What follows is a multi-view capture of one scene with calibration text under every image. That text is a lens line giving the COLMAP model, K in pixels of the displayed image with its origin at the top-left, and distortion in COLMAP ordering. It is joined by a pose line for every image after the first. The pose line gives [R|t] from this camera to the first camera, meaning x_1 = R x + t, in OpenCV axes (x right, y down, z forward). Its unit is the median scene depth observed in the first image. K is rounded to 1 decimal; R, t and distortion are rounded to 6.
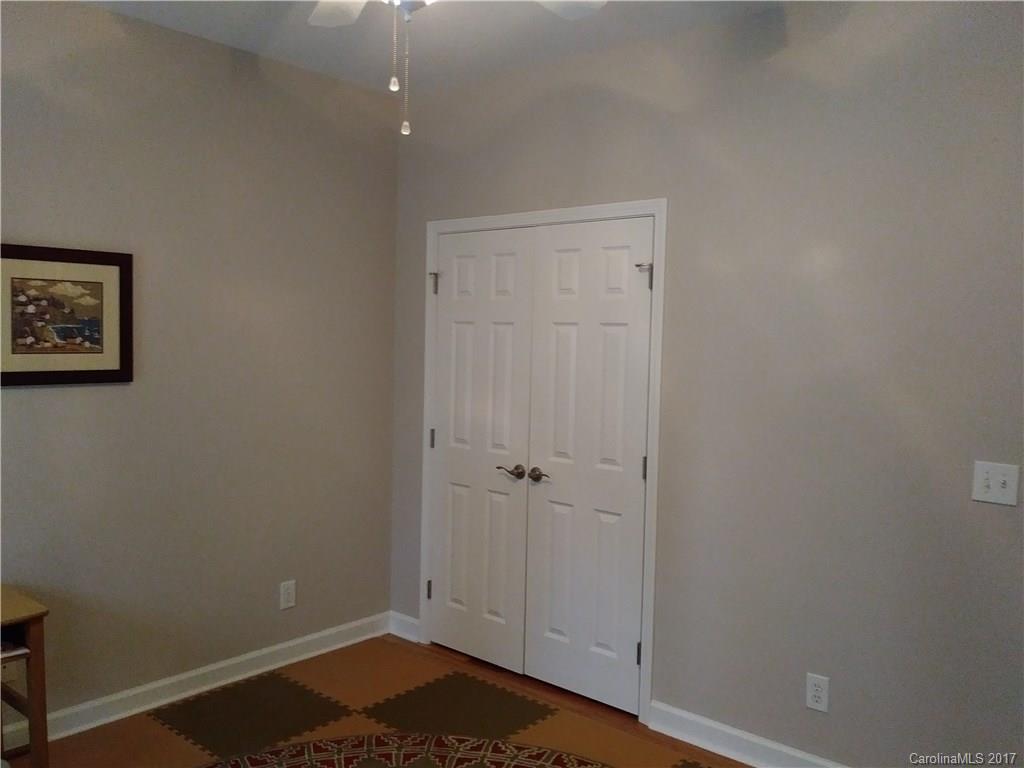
lens RADIAL K [[843.5, 0, 502.0], [0, 843.5, 381.9], [0, 0, 1]] dist [0.037510, -0.102326]
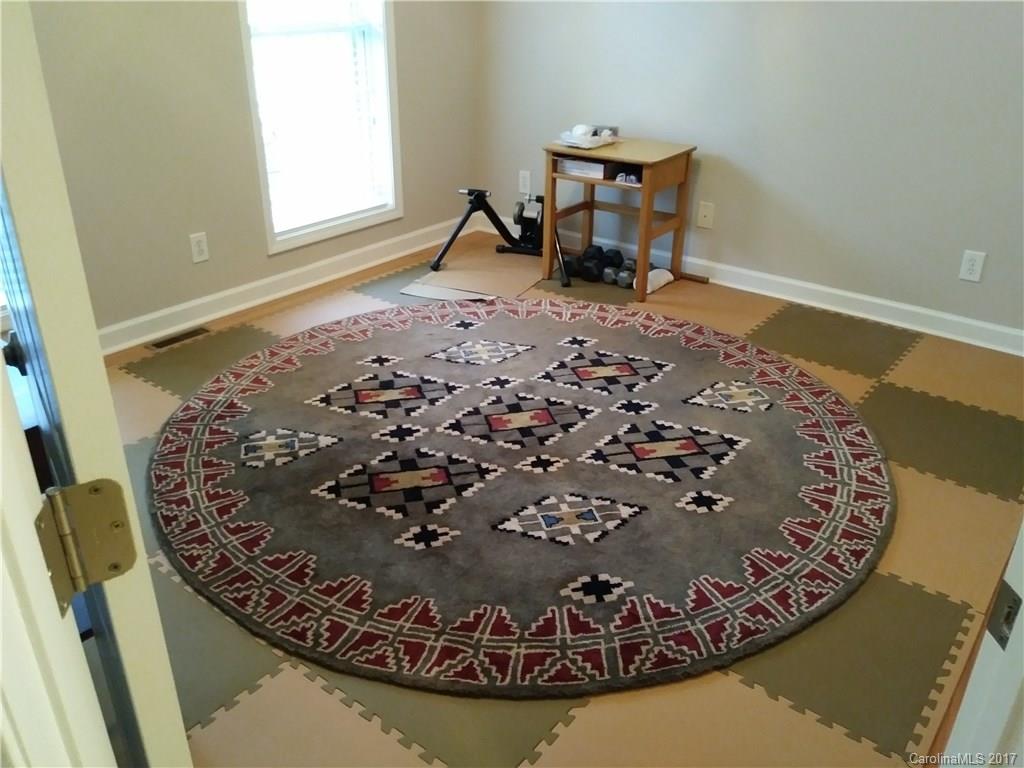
lens RADIAL K [[843.5, 0, 502.0], [0, 843.5, 381.9], [0, 0, 1]] dist [0.037510, -0.102326]
pose [[0.047341, 0.422572, -0.905092, 0.685851], [-0.066164, 0.905445, 0.419276, 0.030000], [0.996685, 0.040036, 0.070823, 0.547555]]
